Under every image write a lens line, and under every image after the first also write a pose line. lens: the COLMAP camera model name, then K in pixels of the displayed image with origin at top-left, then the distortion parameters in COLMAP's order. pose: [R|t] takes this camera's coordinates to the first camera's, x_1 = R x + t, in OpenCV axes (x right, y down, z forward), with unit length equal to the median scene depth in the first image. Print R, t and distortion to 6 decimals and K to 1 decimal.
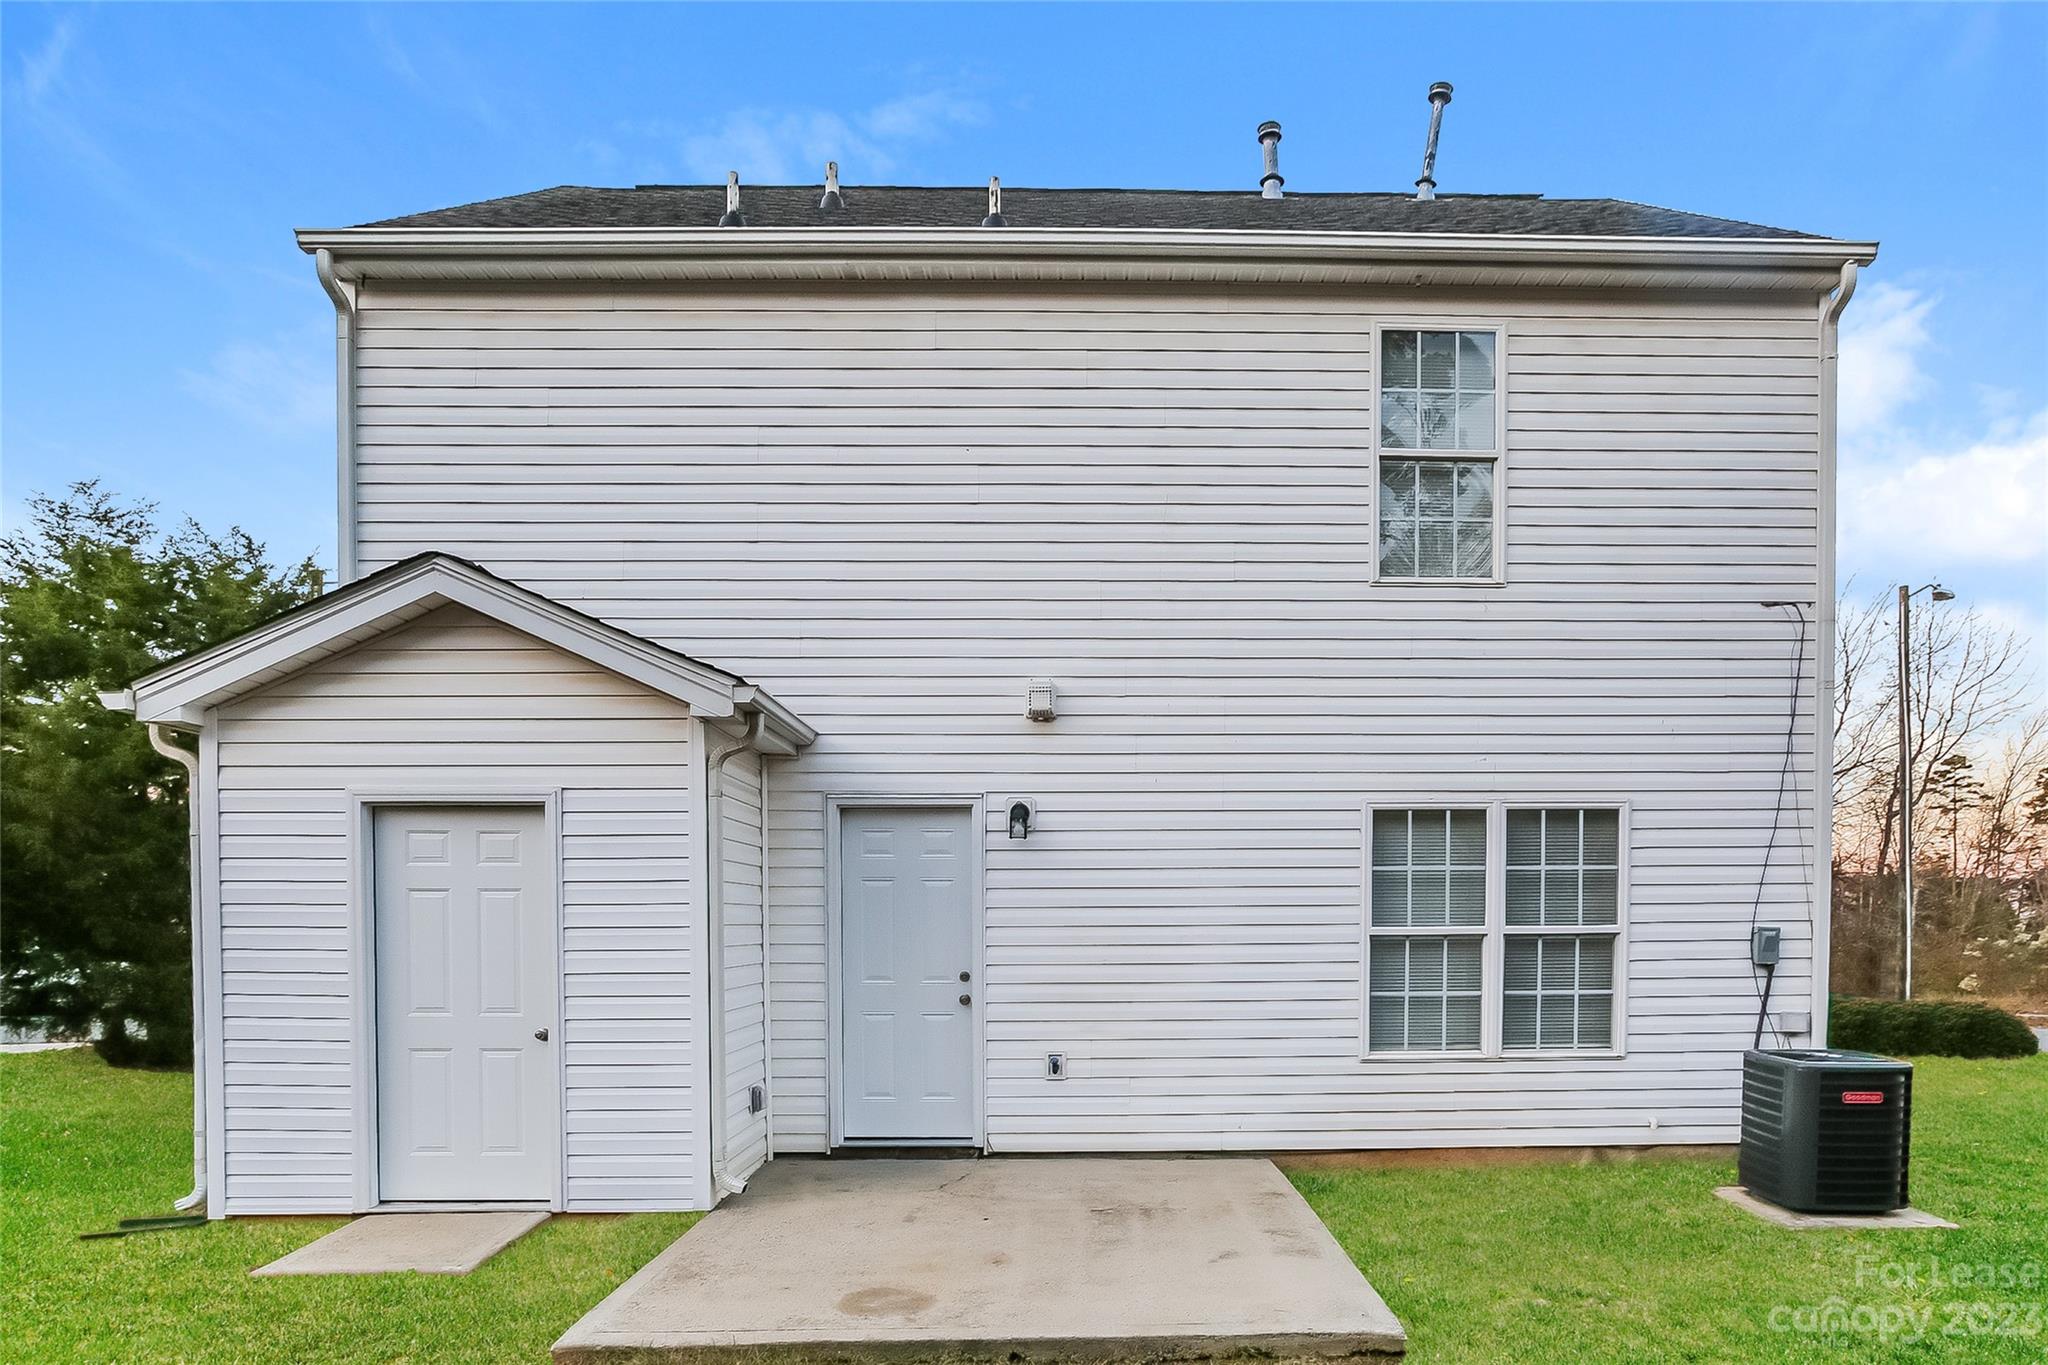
lens RADIAL K [[969.1, 0, 1024.3], [0, 969.1, 666.5], [0, 0, 1]] dist [-0.018112, 0.001251]
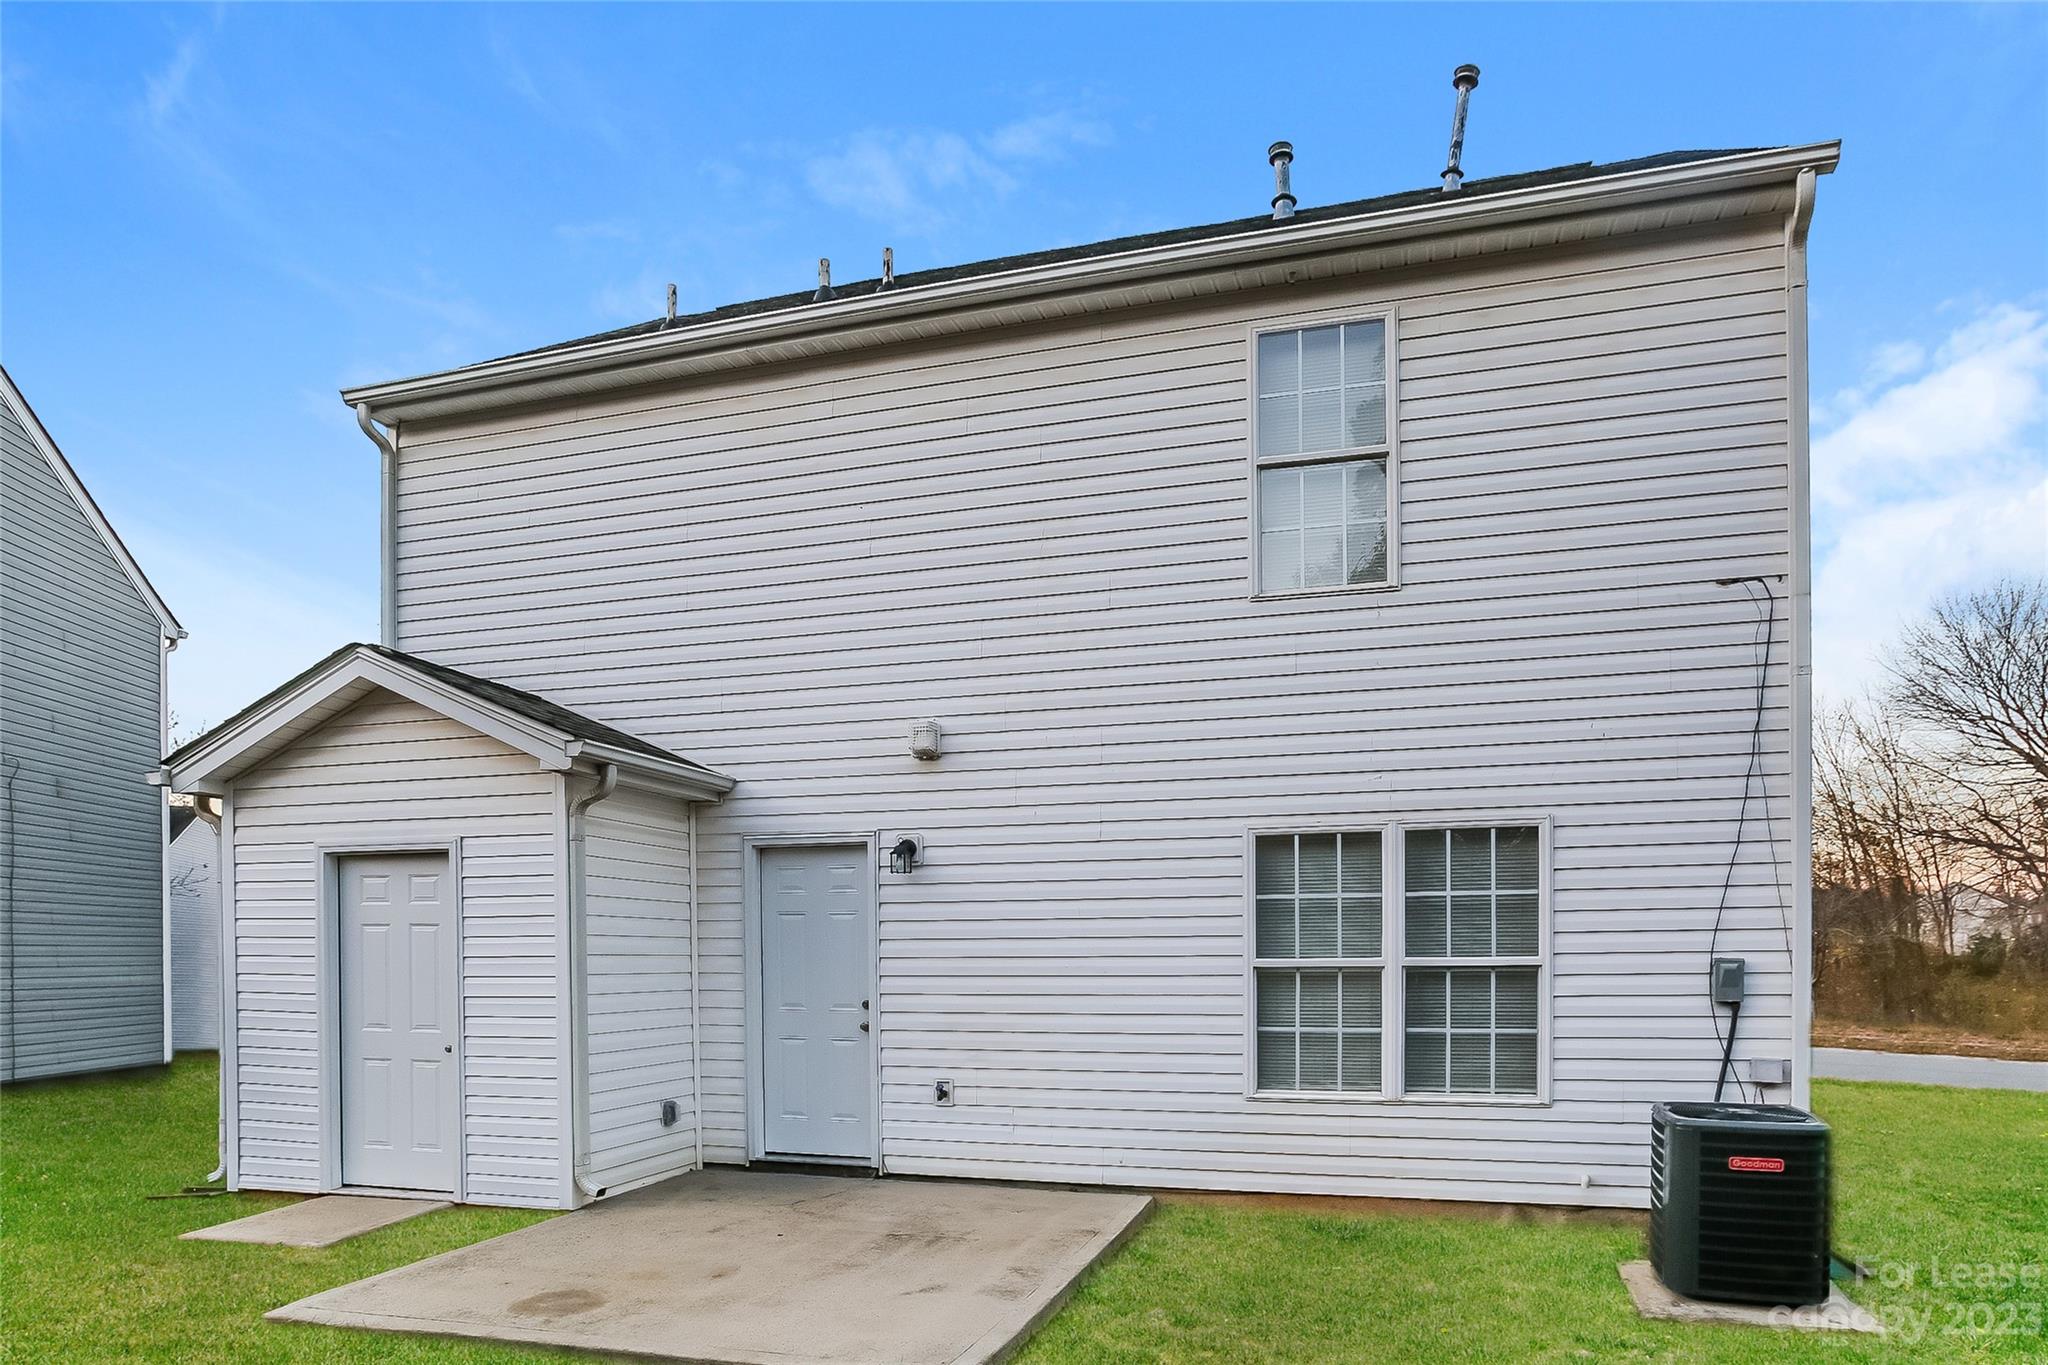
lens RADIAL K [[916.2, 0, 1028.2], [0, 916.2, 705.6], [0, 0, 1]] dist [-0.029429, 0.009023]
pose [[0.972123, -0.061947, -0.226139, 0.360053], [0.060109, 0.998079, -0.015011, 0.020860], [0.226635, 0.000999, 0.973979, 0.072756]]
